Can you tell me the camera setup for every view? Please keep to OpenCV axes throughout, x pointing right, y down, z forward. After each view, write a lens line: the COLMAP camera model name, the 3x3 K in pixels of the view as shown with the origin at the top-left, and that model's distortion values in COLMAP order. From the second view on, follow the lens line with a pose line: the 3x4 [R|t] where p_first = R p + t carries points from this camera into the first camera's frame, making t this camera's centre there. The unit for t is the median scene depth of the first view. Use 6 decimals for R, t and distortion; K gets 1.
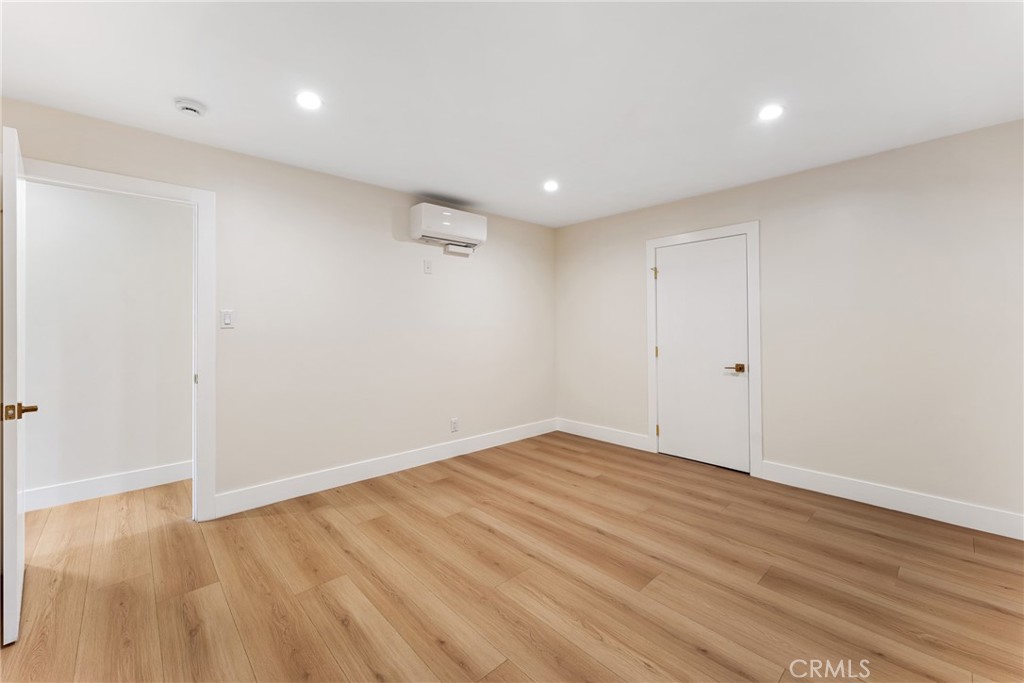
lens RADIAL K [[419.3, 0, 508.9], [0, 419.3, 321.3], [0, 0, 1]] dist [-0.000680, -0.000281]
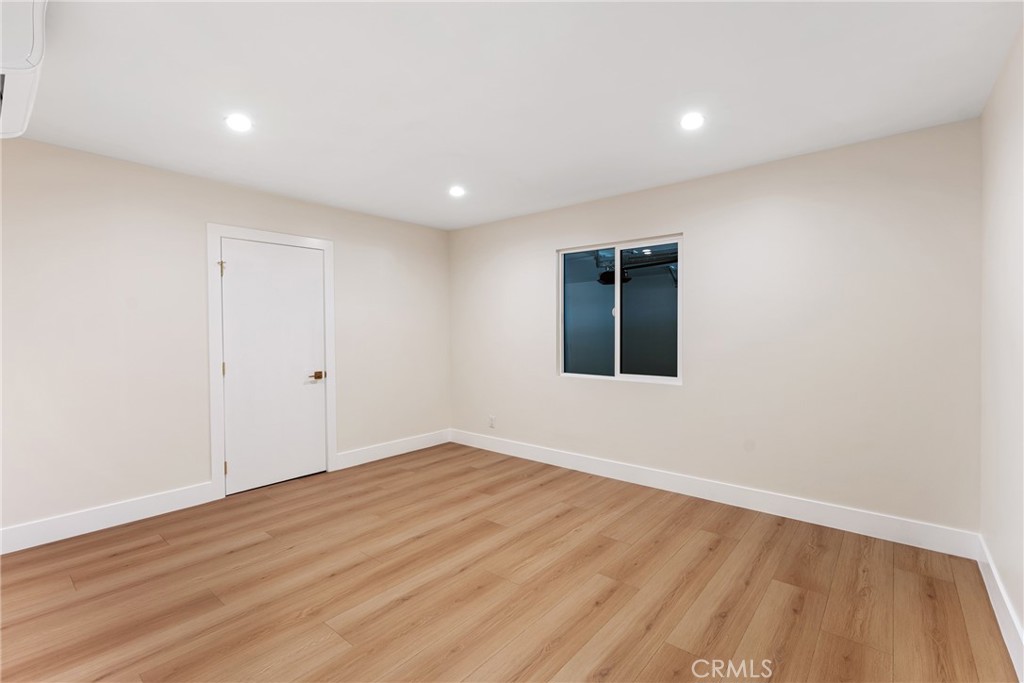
lens RADIAL K [[461.1, 0, 512.0], [0, 461.1, 341.5], [0, 0, 1]] dist [0.000905, 0.000103]
pose [[-0.134439, -0.017425, 0.990769, -0.833851], [-0.005682, 0.999843, 0.016813, 0.004384], [-0.990906, -0.003369, -0.134517, 0.841438]]
